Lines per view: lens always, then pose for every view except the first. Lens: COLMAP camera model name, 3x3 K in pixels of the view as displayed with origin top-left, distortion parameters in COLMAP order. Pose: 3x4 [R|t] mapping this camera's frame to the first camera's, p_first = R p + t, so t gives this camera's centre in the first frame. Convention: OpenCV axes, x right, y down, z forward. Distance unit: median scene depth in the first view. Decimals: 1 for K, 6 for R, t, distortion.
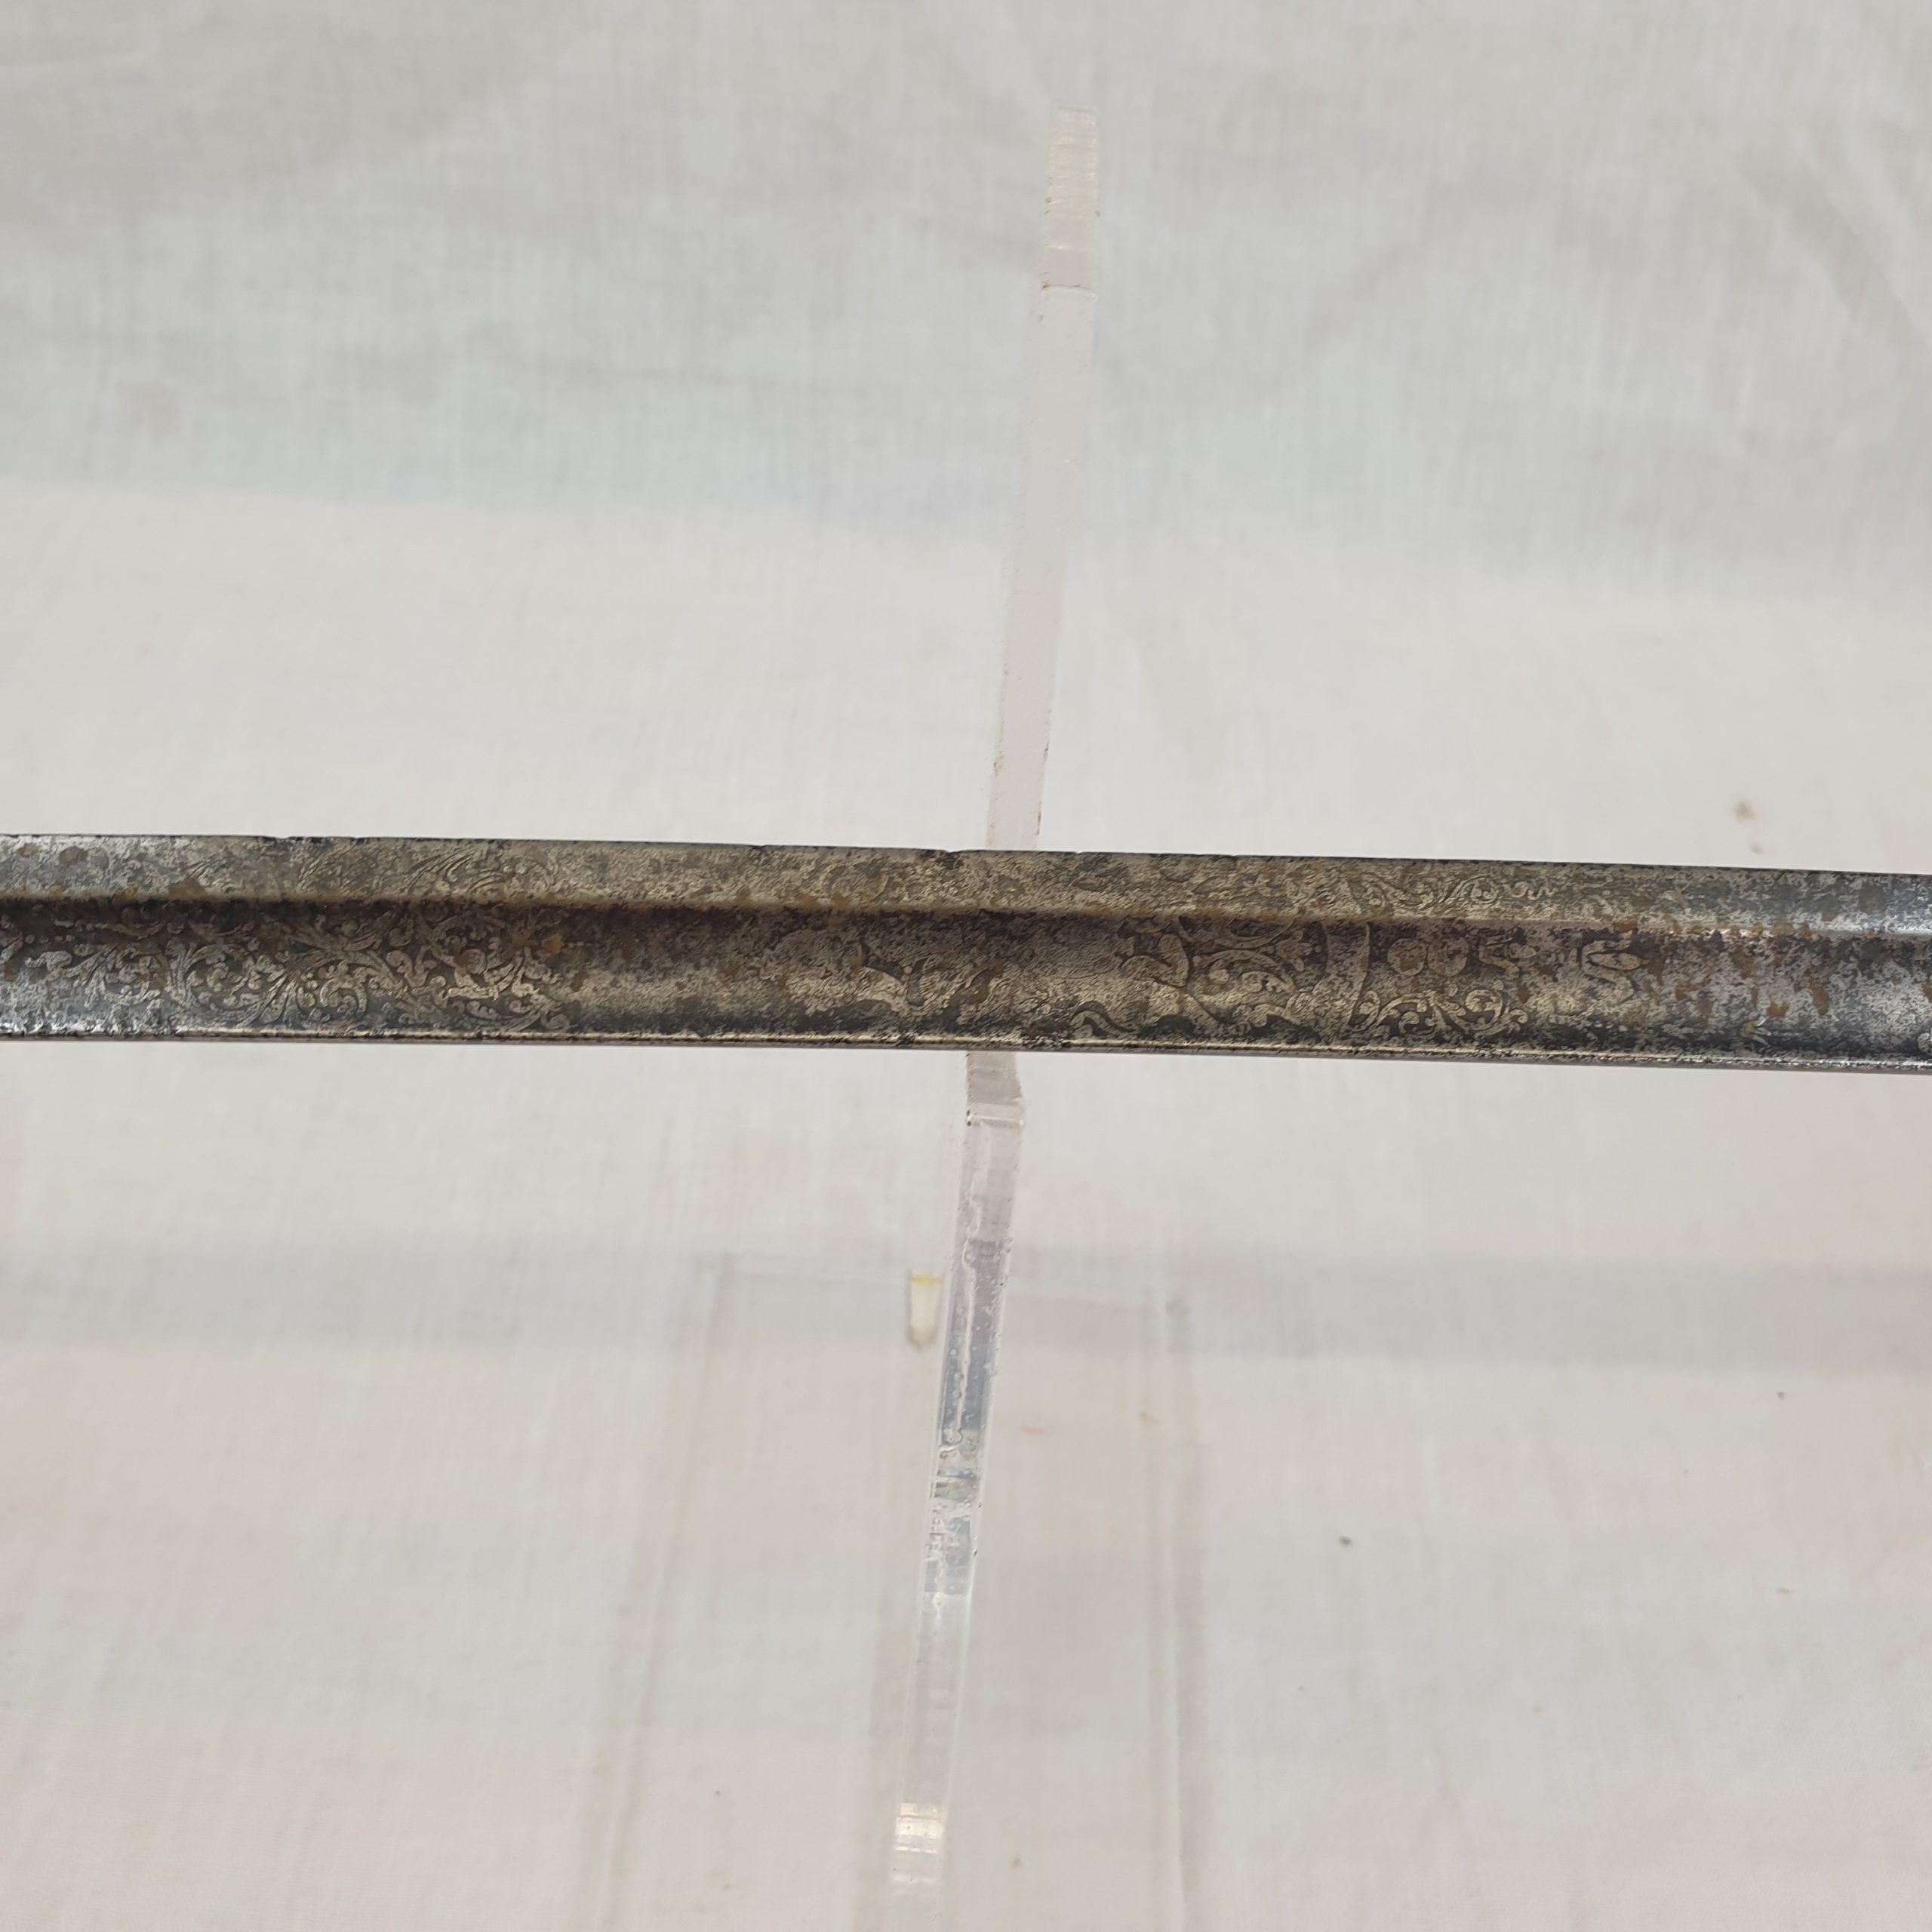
lens RADIAL K [[2136.8, 0, 963.5], [0, 2136.8, 996.9], [0, 0, 1]] dist [0.014006, -0.022449]
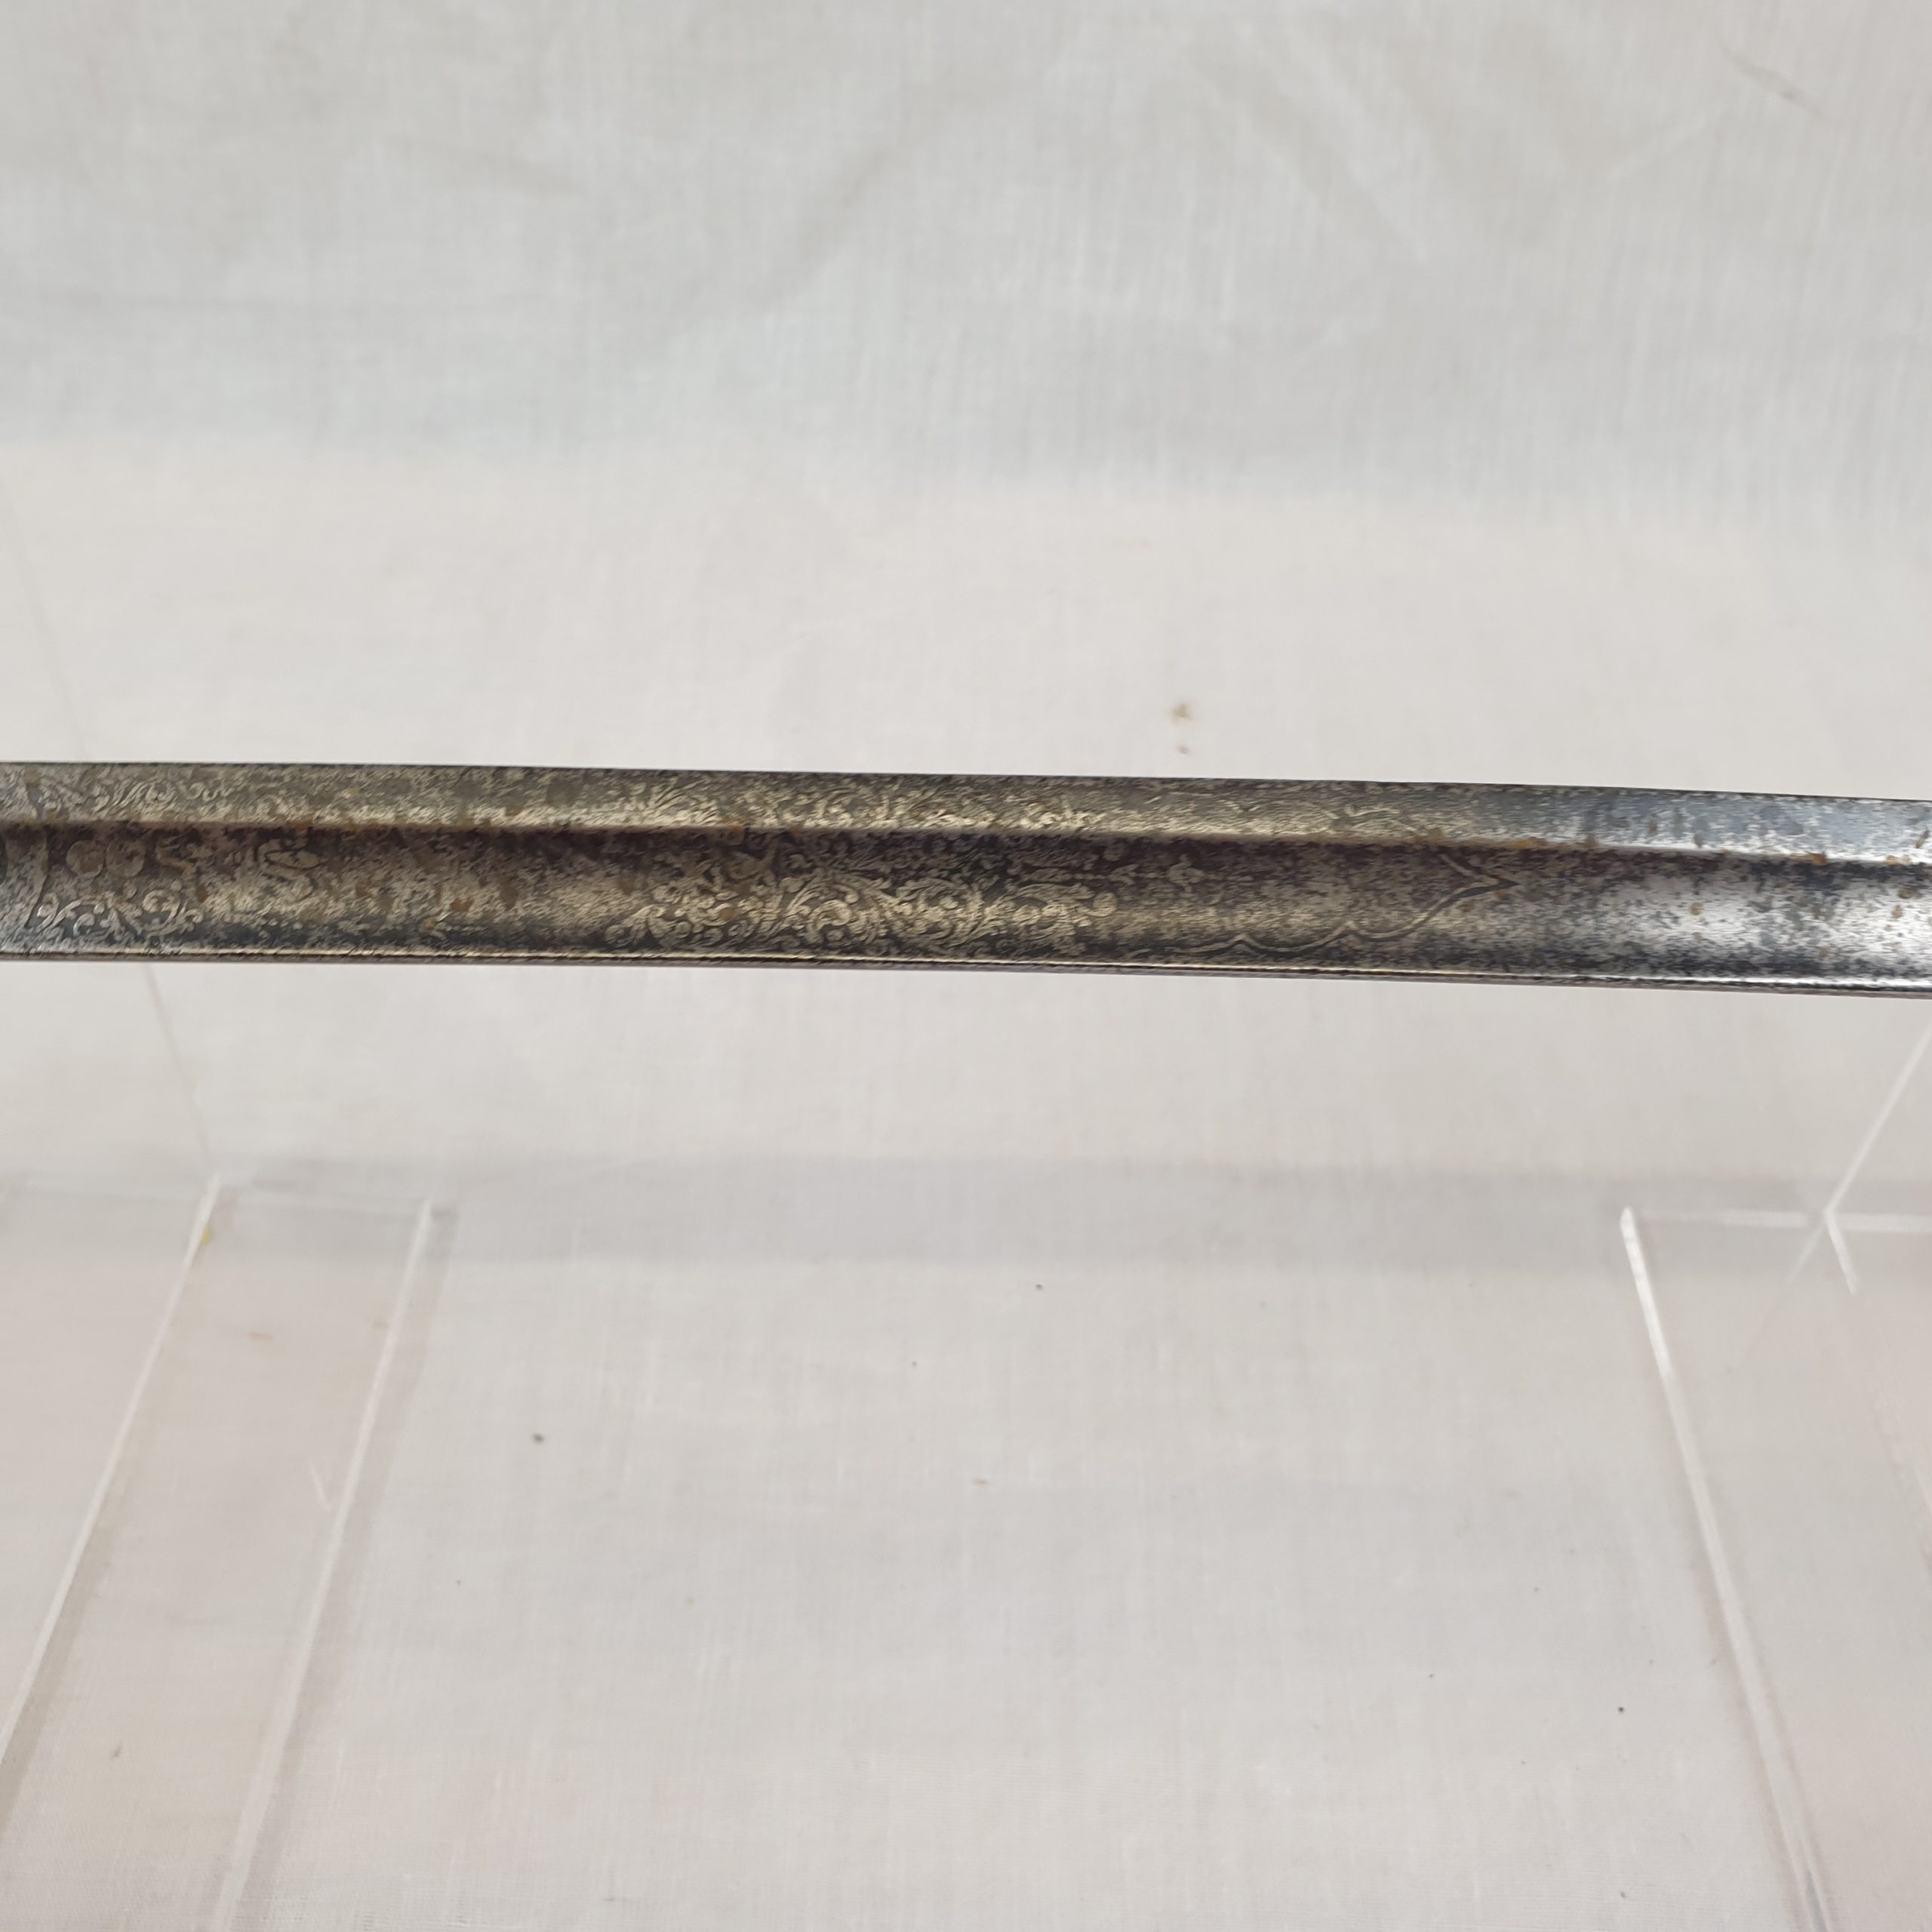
lens RADIAL K [[2102.4, 0, 966.0], [0, 2102.4, 966.0], [0, 0, 1]] dist [0.148645, -0.409485]
pose [[0.999077, -0.018401, -0.038824, 0.664695], [0.019285, 0.999561, 0.022512, 0.017233], [0.038393, -0.023240, 0.998992, 0.006585]]
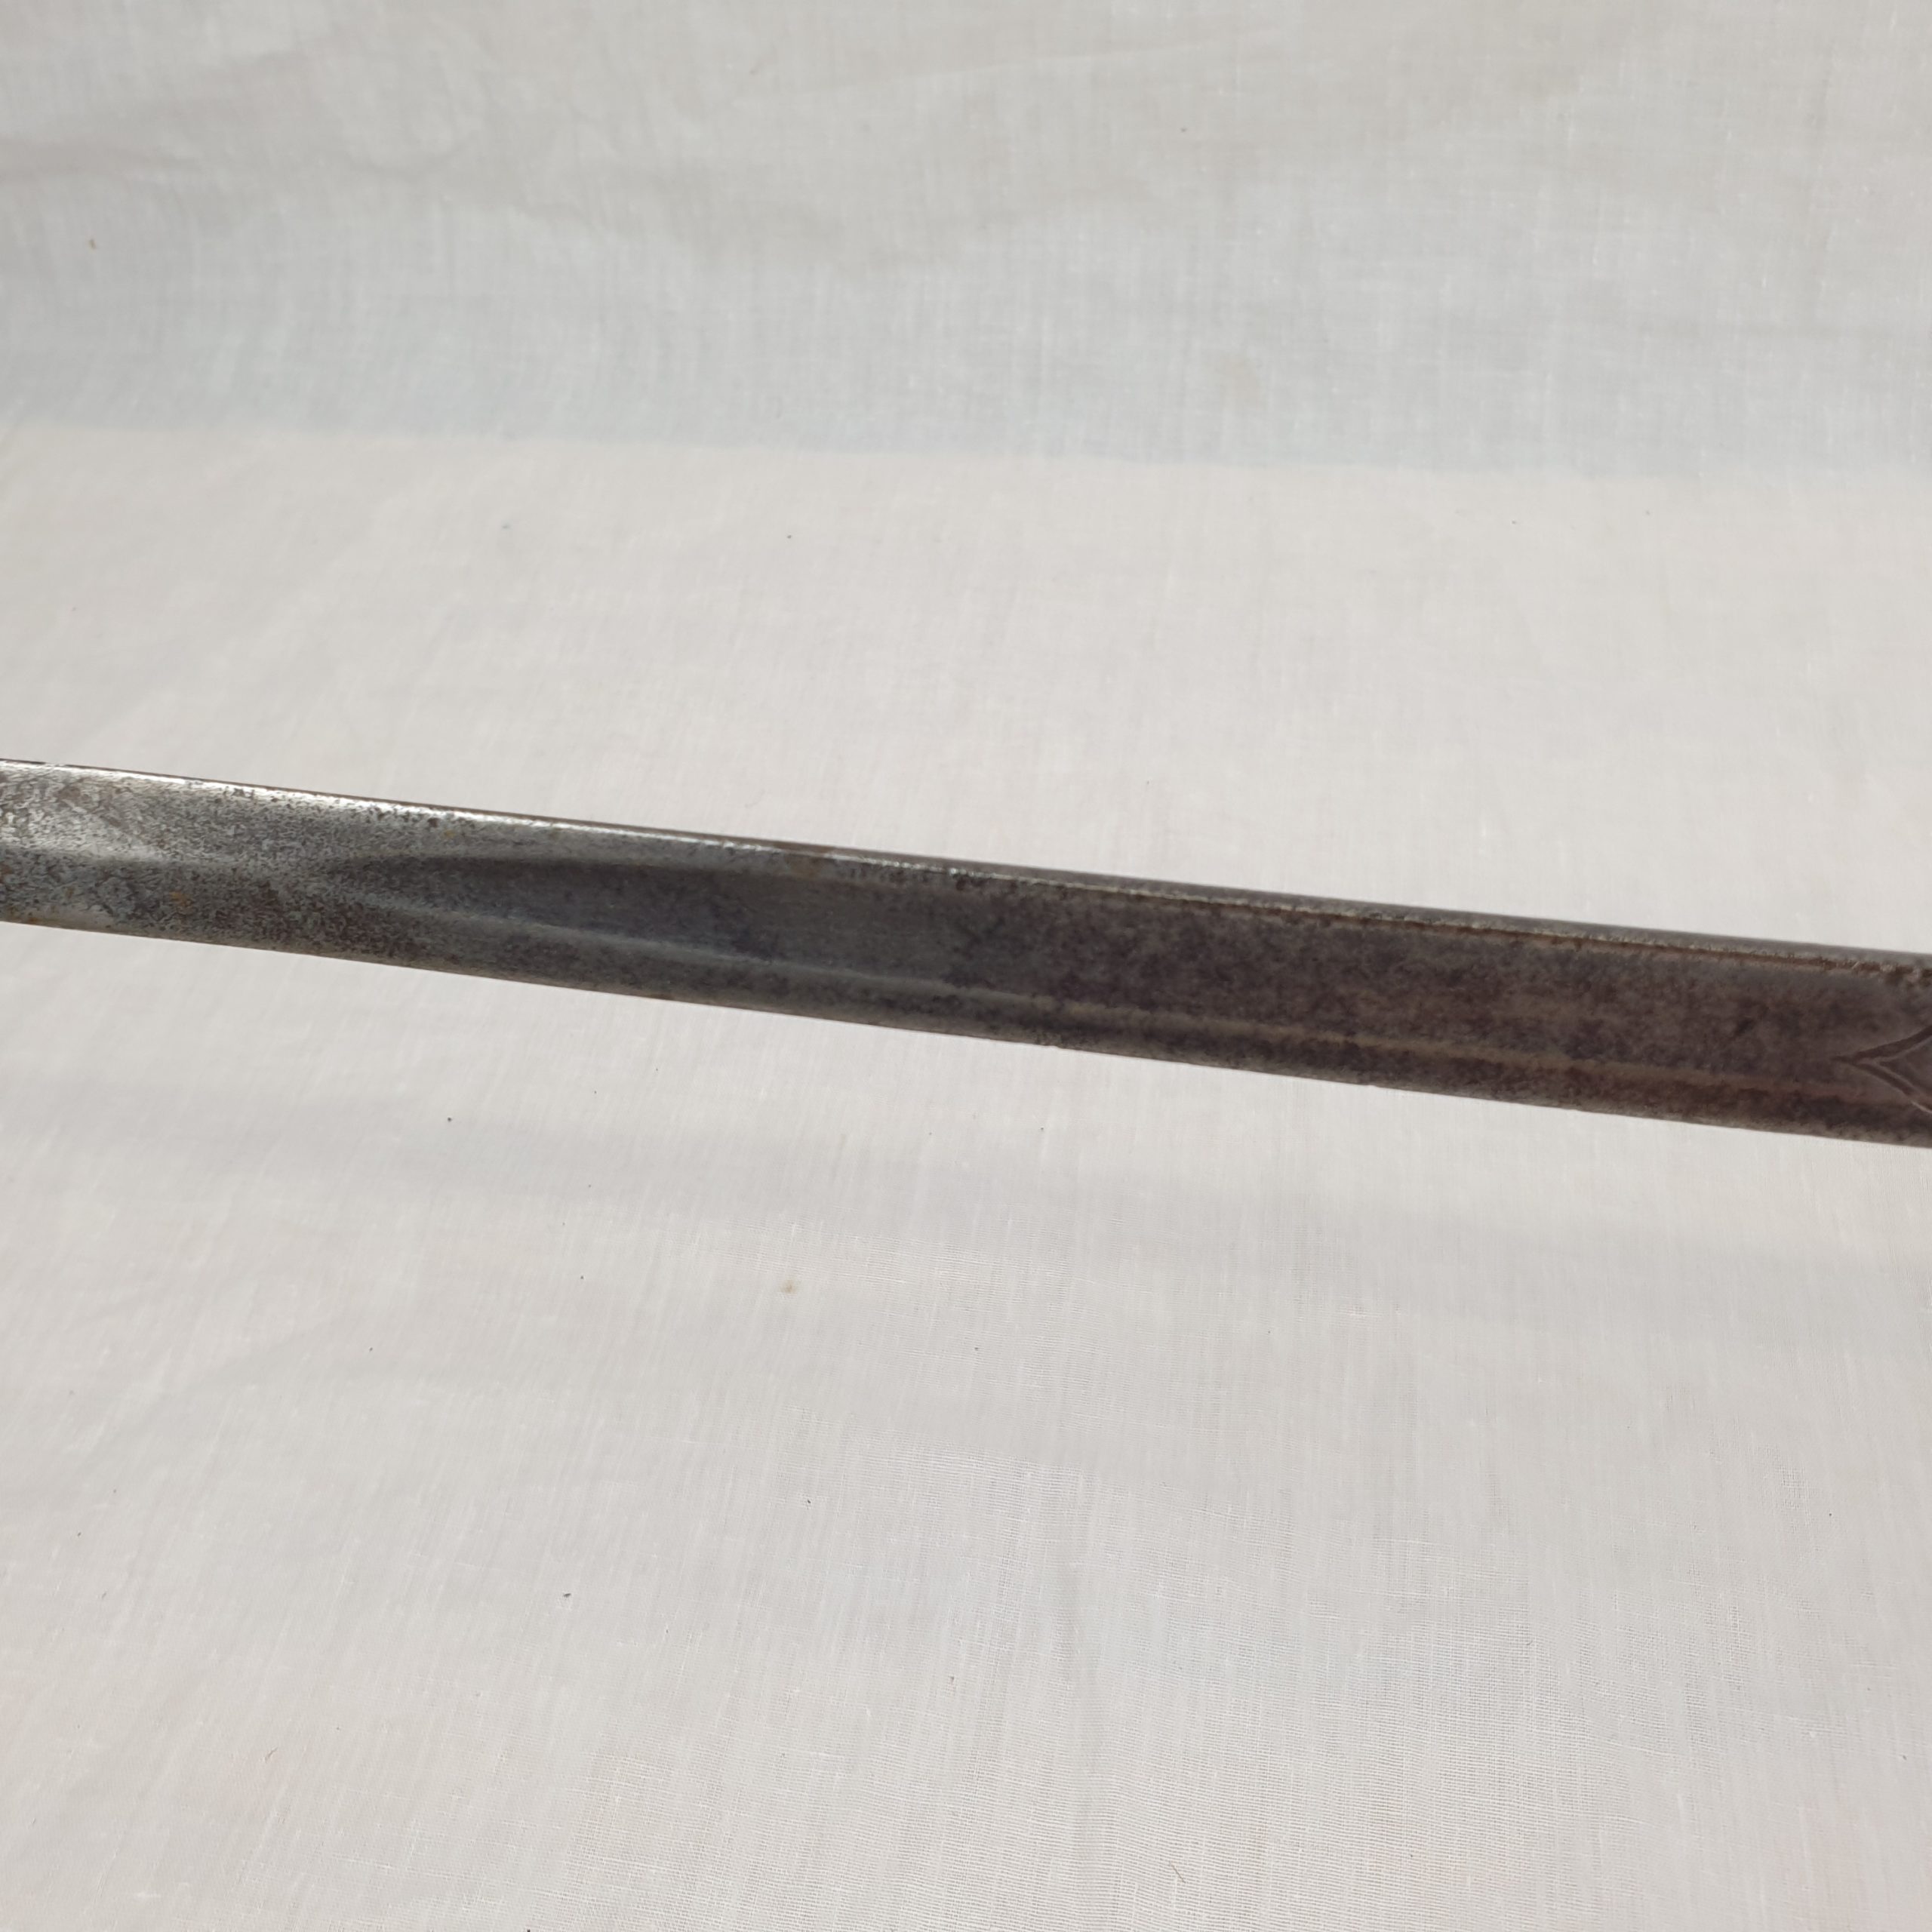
lens RADIAL K [[2116.4, 0, 966.0], [0, 2116.4, 966.0], [0, 0, 1]] dist [0.120714, -0.292822]
pose [[0.990028, 0.010501, -0.140481, -0.890308], [0.000053, 0.997190, 0.074916, -0.185474], [0.140873, -0.074176, 0.987245, -0.085036]]
